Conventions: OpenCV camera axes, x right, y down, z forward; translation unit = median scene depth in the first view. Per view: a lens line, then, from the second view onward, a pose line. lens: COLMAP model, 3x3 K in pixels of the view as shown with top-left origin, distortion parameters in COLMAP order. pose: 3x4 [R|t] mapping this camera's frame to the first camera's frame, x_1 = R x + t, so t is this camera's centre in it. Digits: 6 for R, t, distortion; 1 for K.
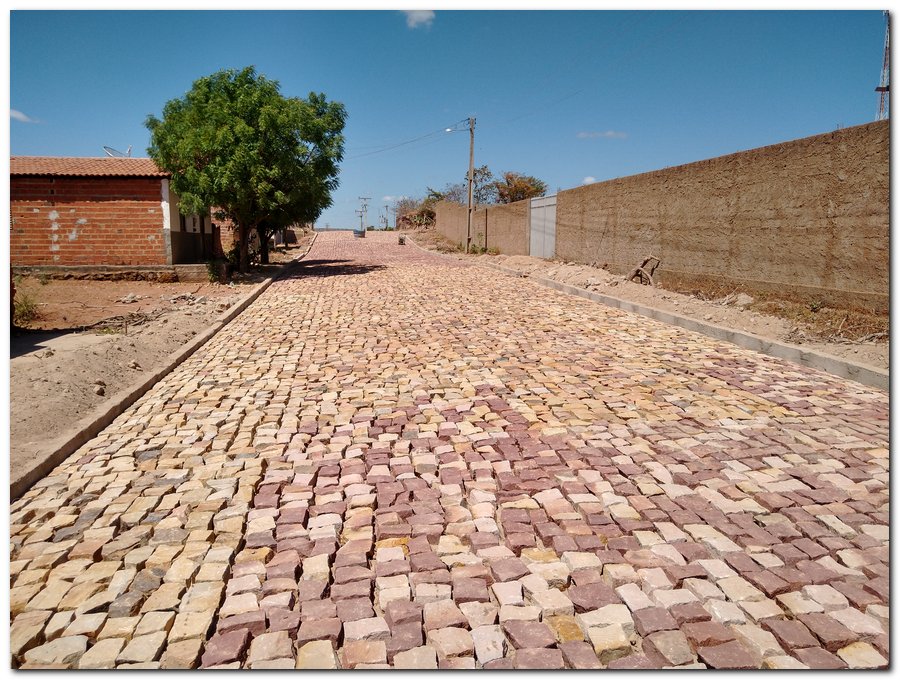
lens RADIAL K [[739.4, 0, 450.0], [0, 739.4, 340.0], [0, 0, 1]] dist [0.002959, -0.001230]
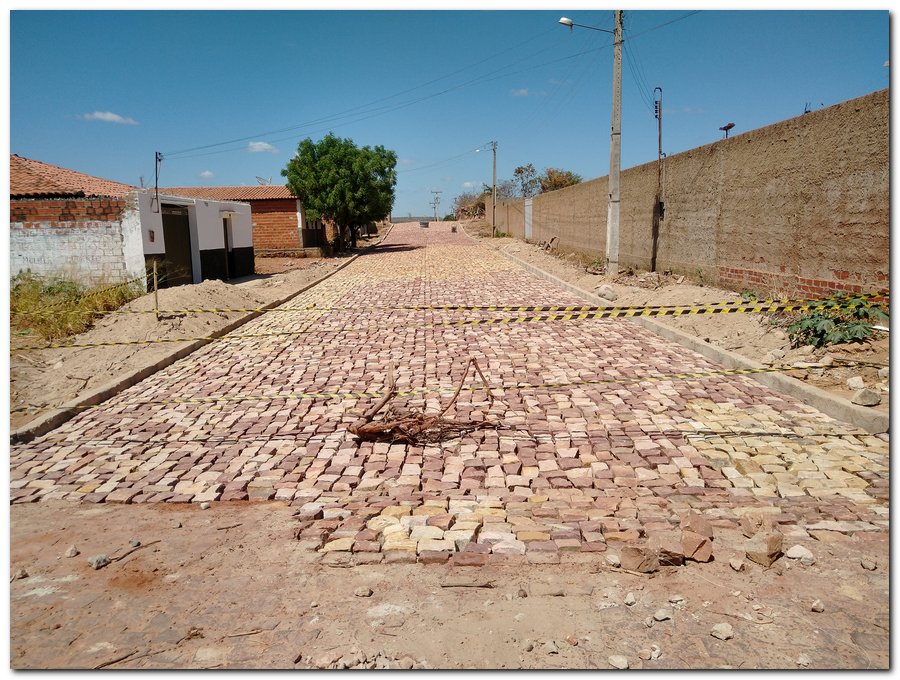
lens RADIAL K [[739.4, 0, 450.0], [0, 739.4, 340.0], [0, 0, 1]] dist [0.002959, -0.001230]
pose [[0.993029, -0.015095, -0.116901, 0.143494], [0.017211, 0.999705, 0.017120, 0.076077], [0.116608, -0.019012, 0.992996, -0.582577]]
